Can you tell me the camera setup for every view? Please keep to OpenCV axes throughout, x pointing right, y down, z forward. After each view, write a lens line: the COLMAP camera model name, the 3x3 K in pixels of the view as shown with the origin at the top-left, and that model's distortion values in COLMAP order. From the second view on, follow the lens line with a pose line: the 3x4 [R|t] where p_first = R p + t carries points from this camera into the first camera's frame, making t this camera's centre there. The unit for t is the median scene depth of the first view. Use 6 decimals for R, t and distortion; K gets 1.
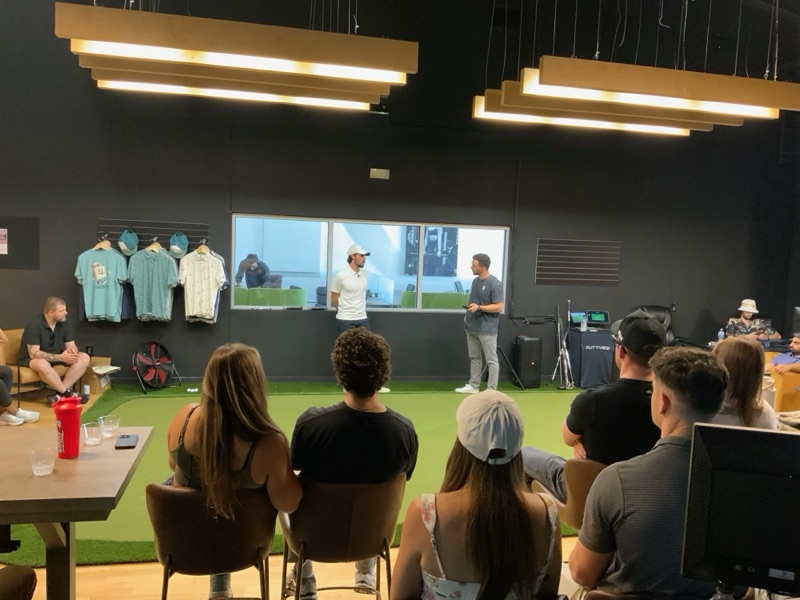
lens RADIAL K [[661.3, 0, 399.4], [0, 661.3, 304.6], [0, 0, 1]] dist [0.108625, -0.254022]
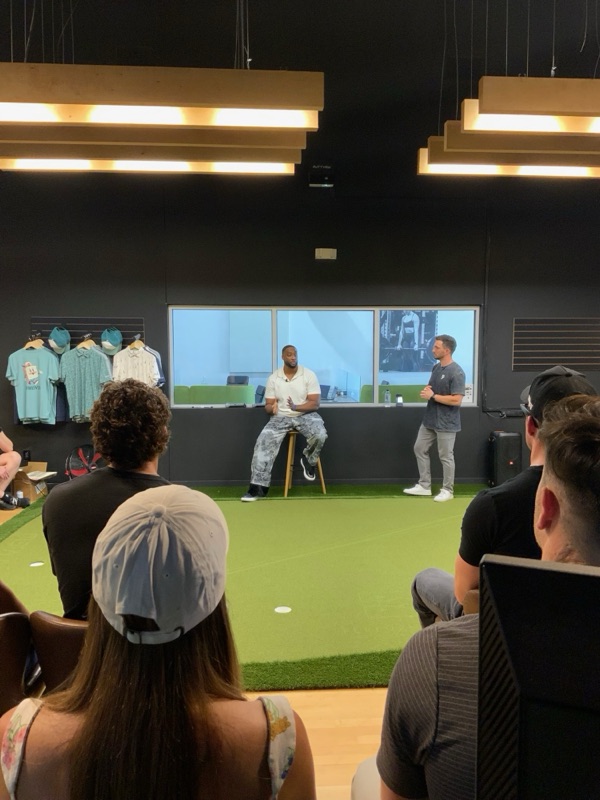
lens RADIAL K [[658.6, 0, 296.9], [0, 658.6, 398.9], [0, 0, 1]] dist [0.117486, -0.252722]
pose [[0.987260, -0.027976, -0.156635, 0.071695], [0.025294, 0.999498, -0.019092, 0.016665], [0.157091, 0.014887, 0.987472, 0.118684]]
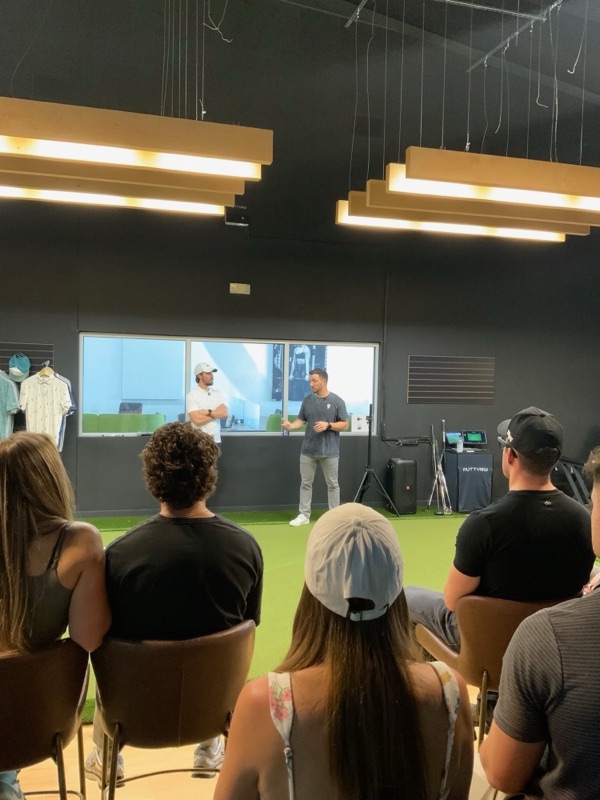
lens RADIAL K [[661.3, 0, 300.0], [0, 661.3, 400.0], [0, 0, 1]] dist [0.108625, -0.254022]
pose [[0.998820, -0.020433, 0.044058, 0.011483], [0.022776, 0.998316, -0.053344, 0.012908], [-0.042894, 0.054284, 0.997604, 0.074201]]
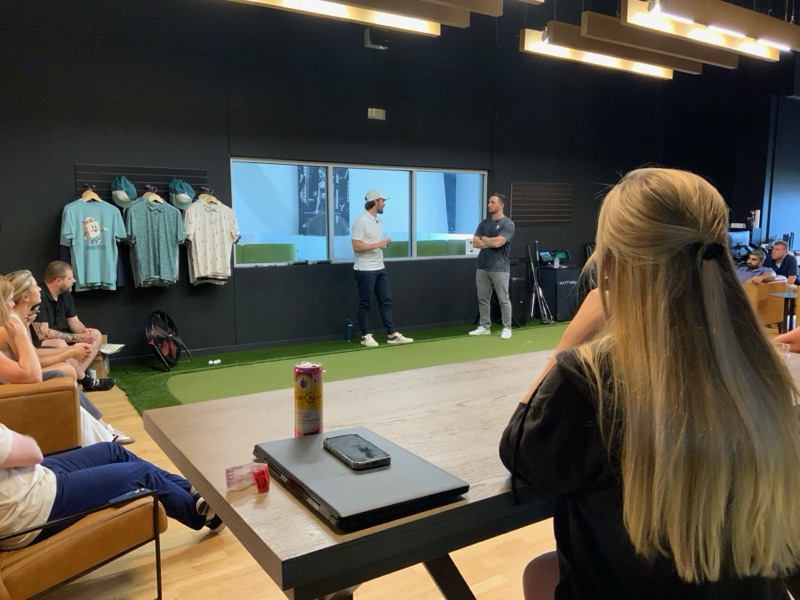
lens RADIAL K [[661.3, 0, 399.4], [0, 661.3, 304.6], [0, 0, 1]] dist [0.108625, -0.254022]
pose [[0.930594, -0.088060, 0.355302, -0.387640], [0.074131, 0.995857, 0.052656, 0.026412], [-0.358467, -0.022662, 0.933267, 0.108273]]
